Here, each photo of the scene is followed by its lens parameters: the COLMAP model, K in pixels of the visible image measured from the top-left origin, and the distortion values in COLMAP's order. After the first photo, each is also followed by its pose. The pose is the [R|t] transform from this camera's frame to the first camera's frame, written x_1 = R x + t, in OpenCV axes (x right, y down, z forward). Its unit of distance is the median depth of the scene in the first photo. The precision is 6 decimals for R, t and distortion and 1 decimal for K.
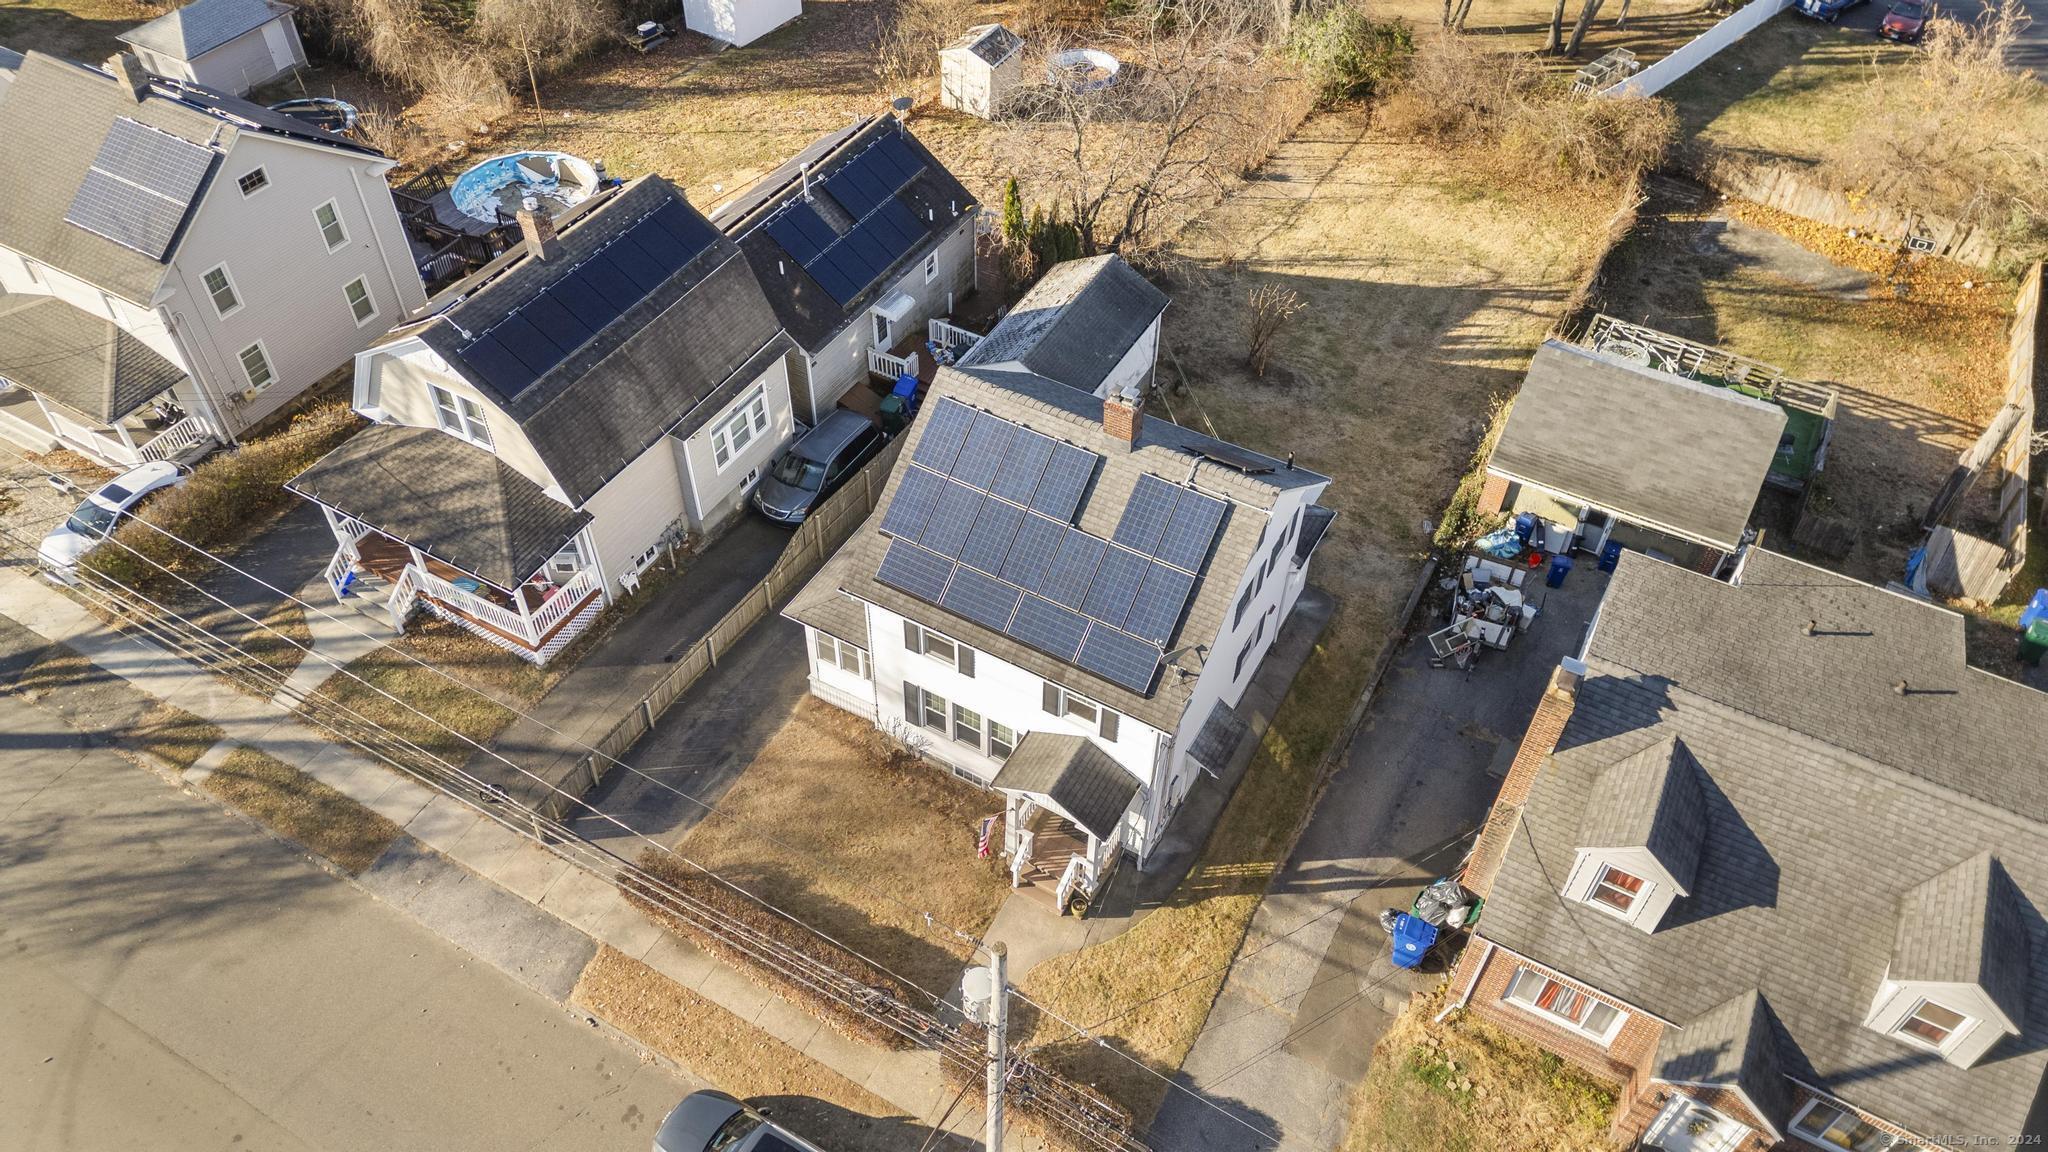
lens RADIAL K [[1479.7, 0, 1015.0], [0, 1479.7, 566.5], [0, 0, 1]] dist [0.072739, -0.053610]
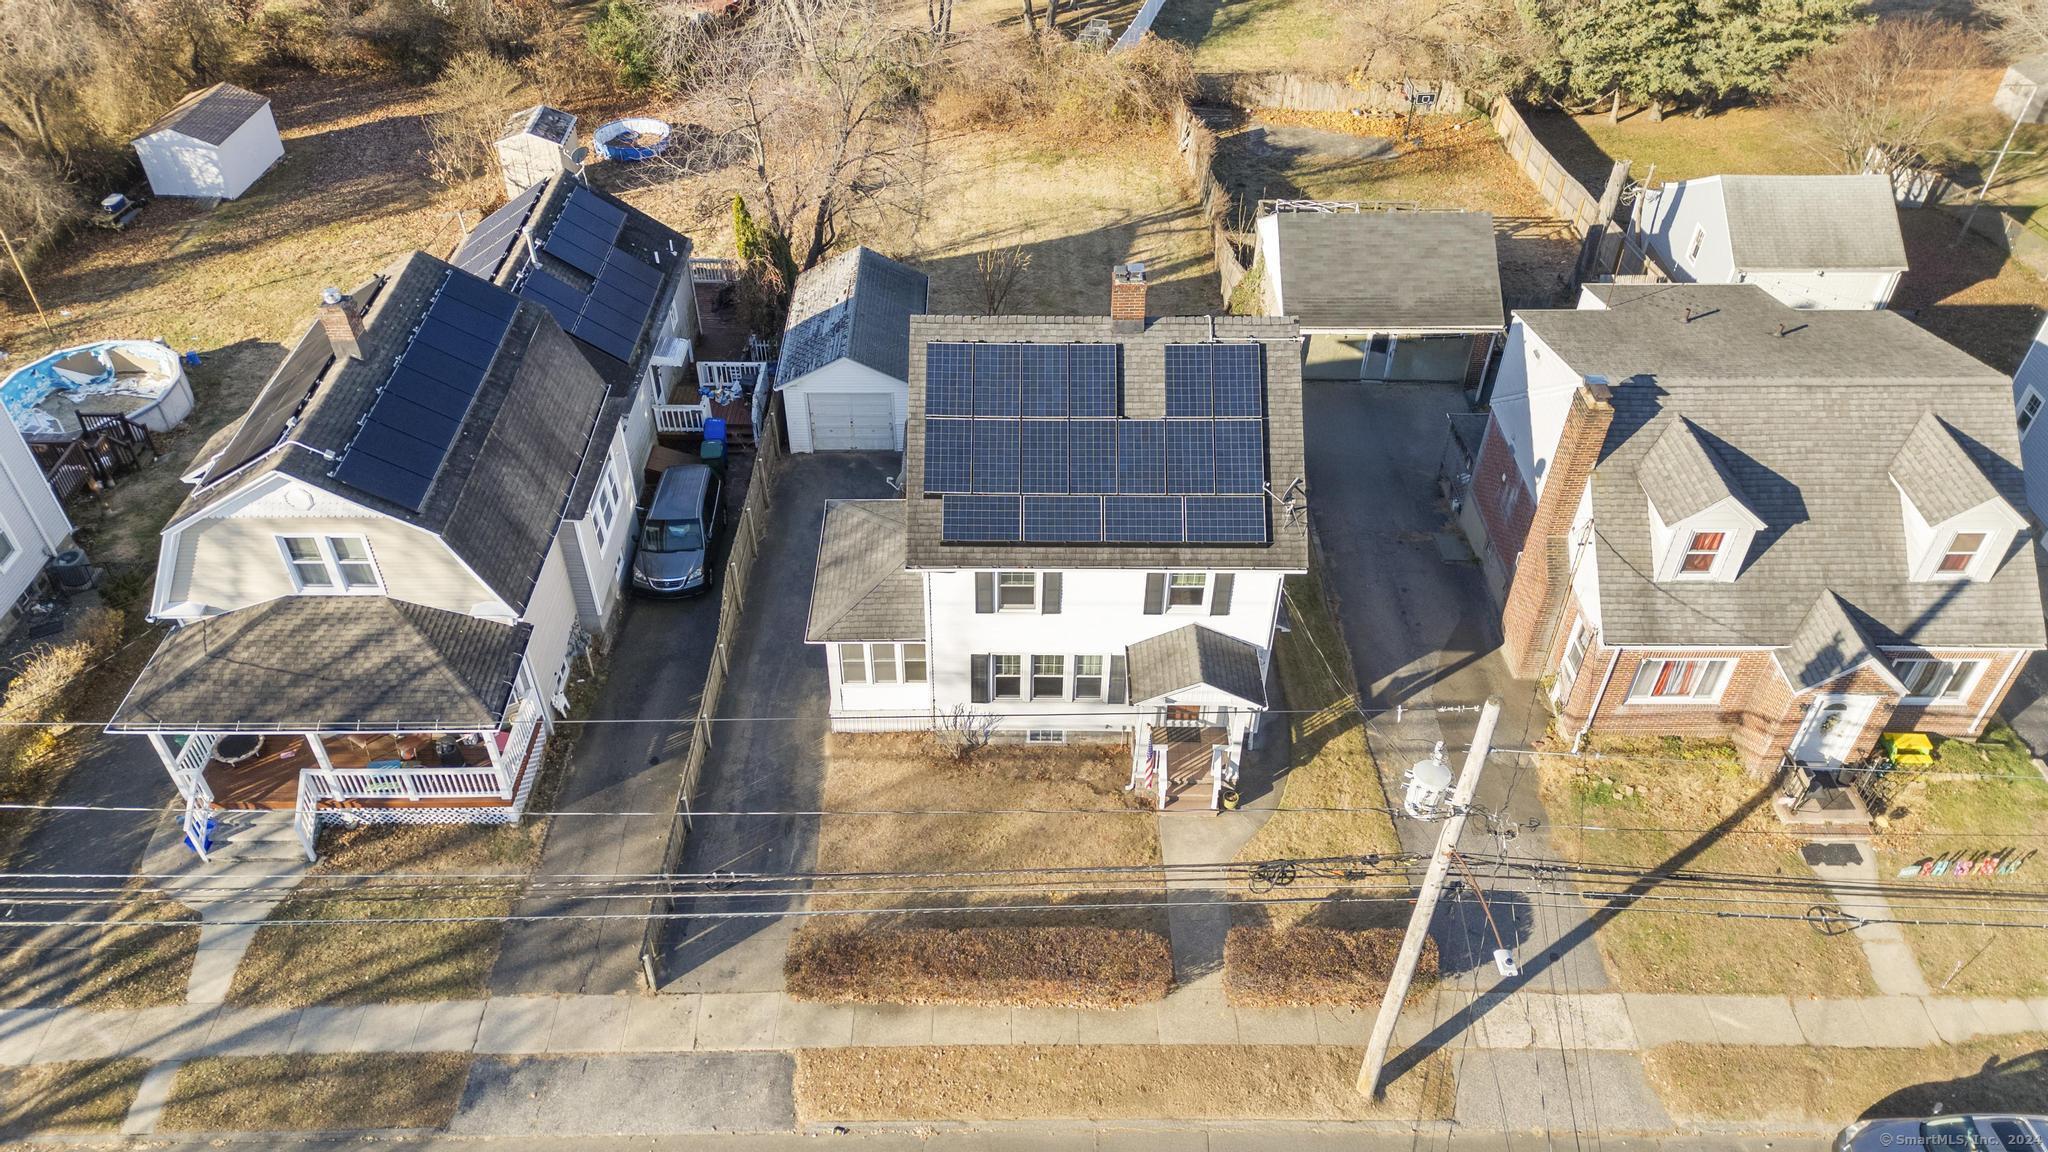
lens RADIAL K [[1479.7, 0, 1018.7], [0, 1479.7, 573.0], [0, 0, 1]] dist [0.072739, -0.053610]
pose [[0.866271, -0.326608, 0.378024, -0.339059], [0.355509, 0.934646, -0.007153, 0.041343], [-0.350982, 0.140587, 0.925768, 0.108191]]
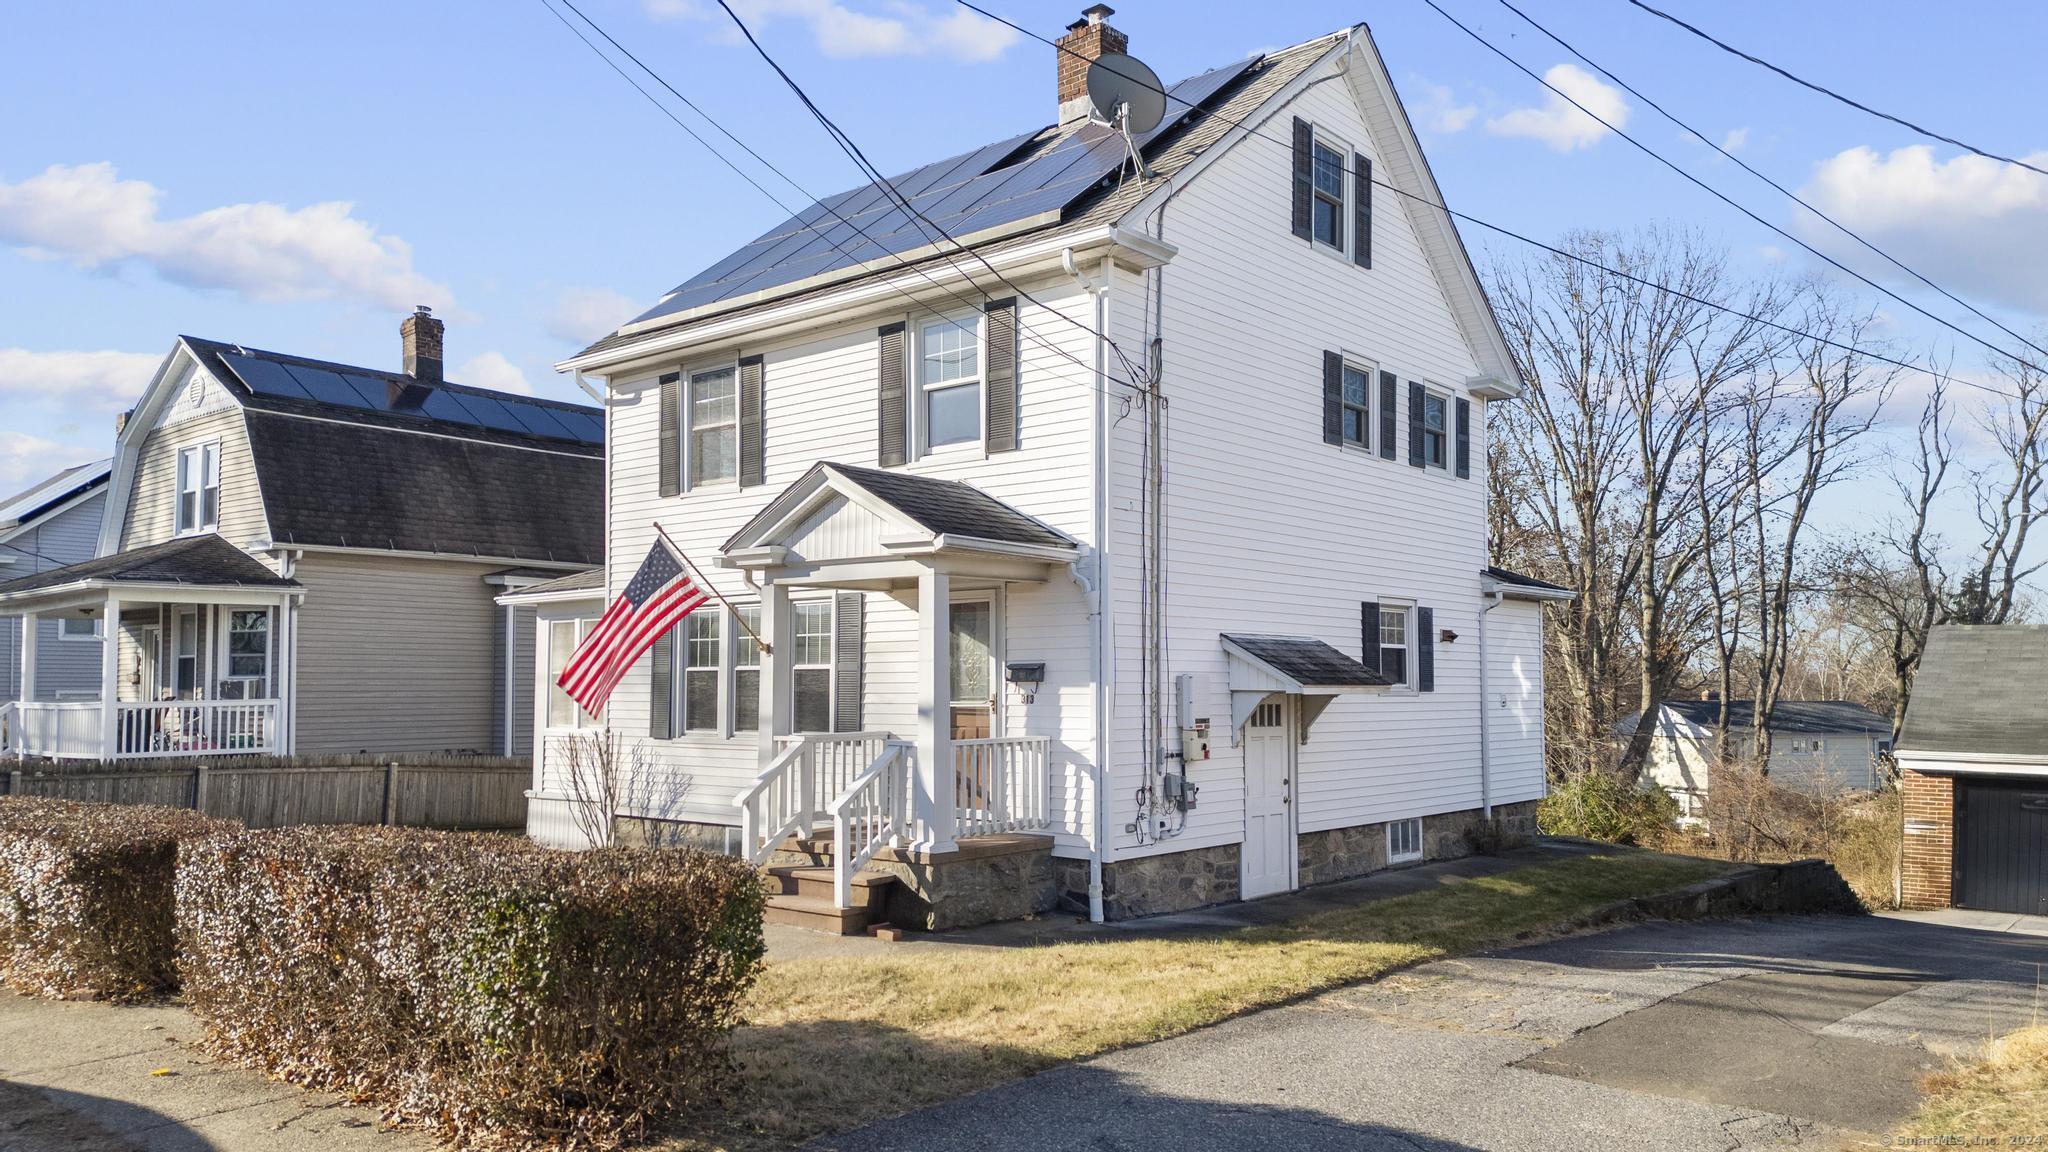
lens RADIAL K [[1479.7, 0, 1027.7], [0, 1479.7, 595.1], [0, 0, 1]] dist [0.072739, -0.053610]
pose [[0.983866, -0.024823, -0.177176, 0.116448], [-0.117422, 0.657574, -0.744183, 0.374236], [0.134979, 0.752981, 0.644050, 0.618432]]
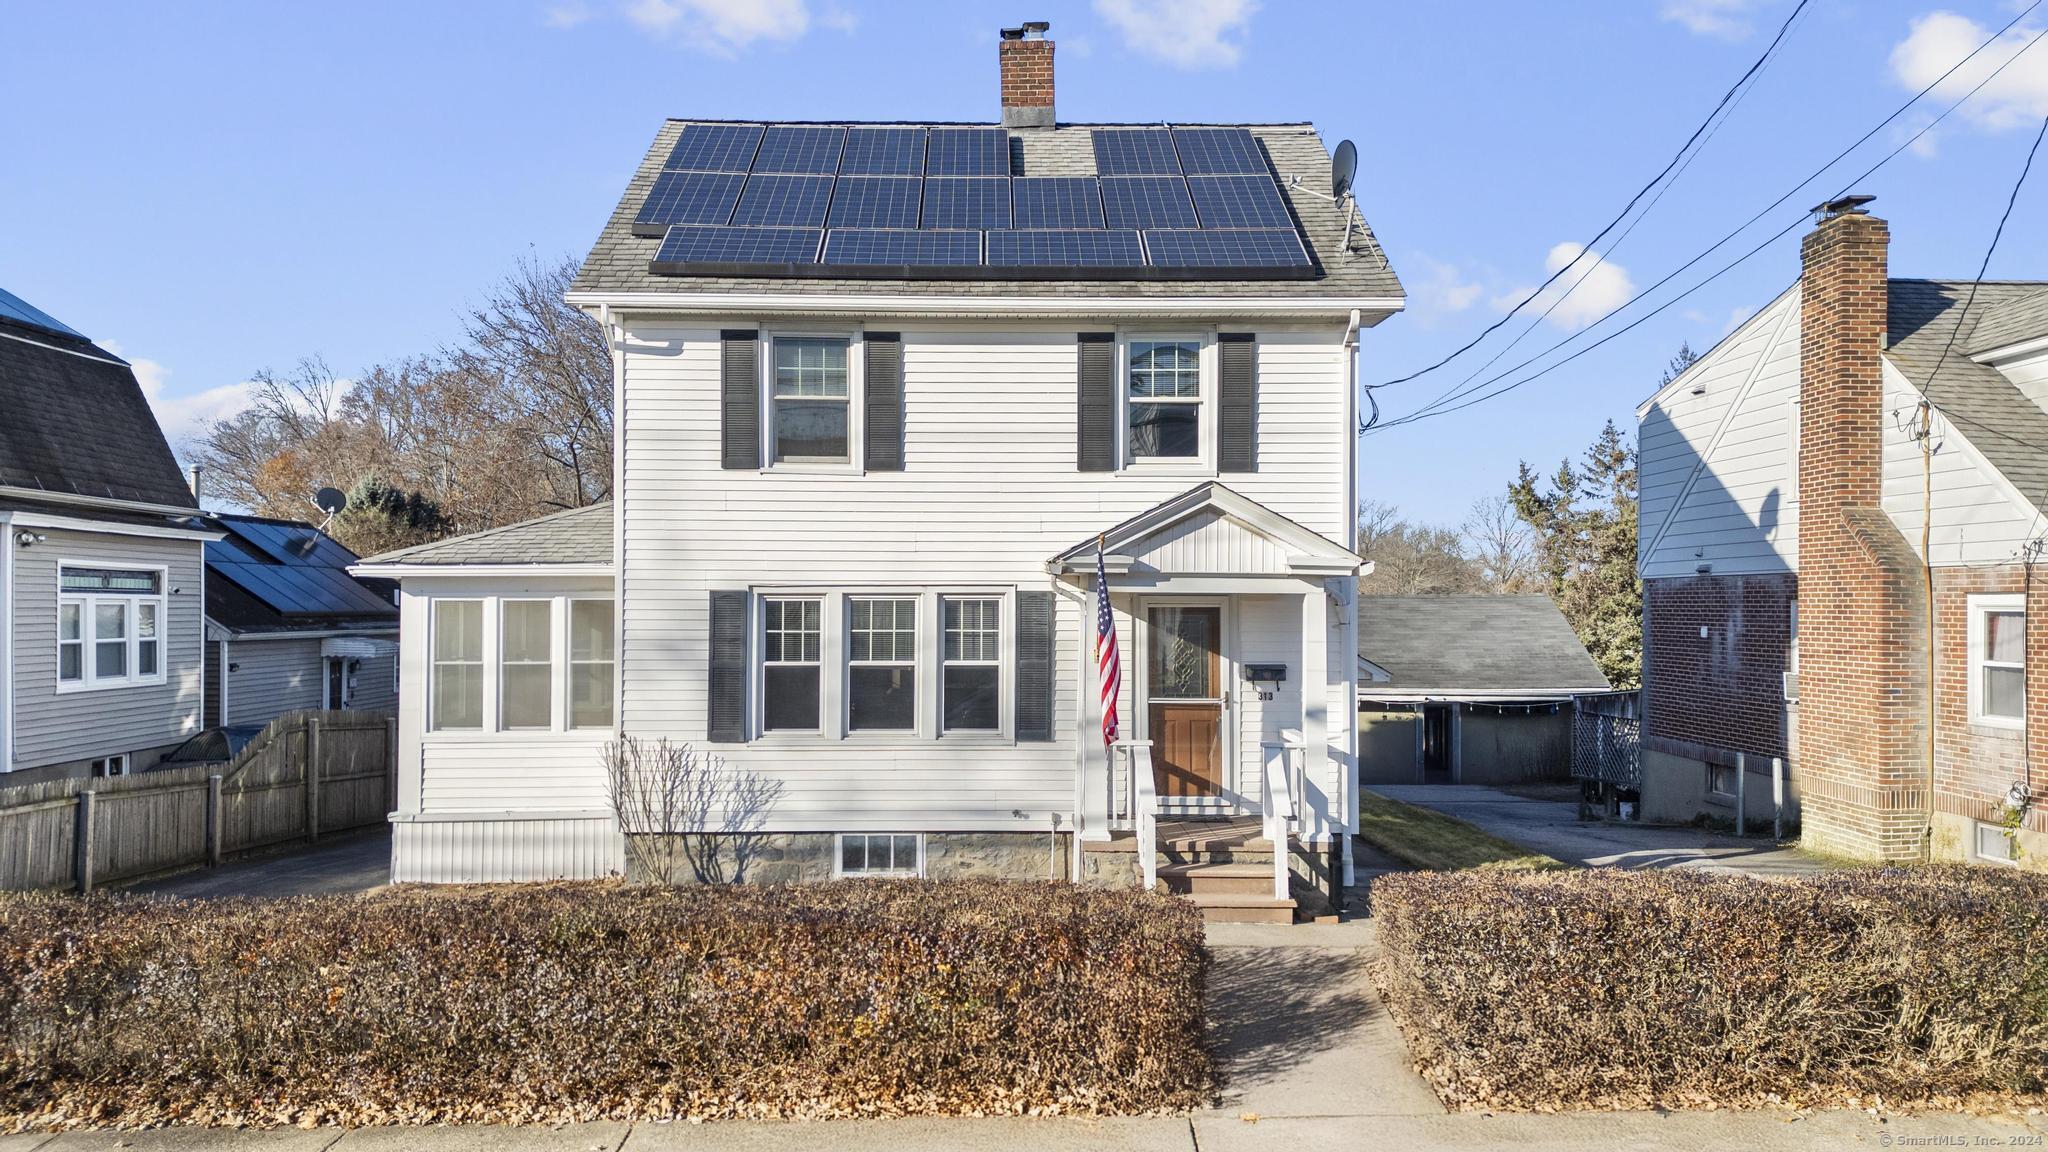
lens RADIAL K [[1479.7, 0, 1022.0], [0, 1479.7, 569.4], [0, 0, 1]] dist [0.072739, -0.053610]
pose [[0.855064, 0.000936, 0.518522, -0.194992], [0.375010, 0.689494, -0.619650, 0.329027], [-0.358098, 0.724291, 0.589210, 0.627922]]
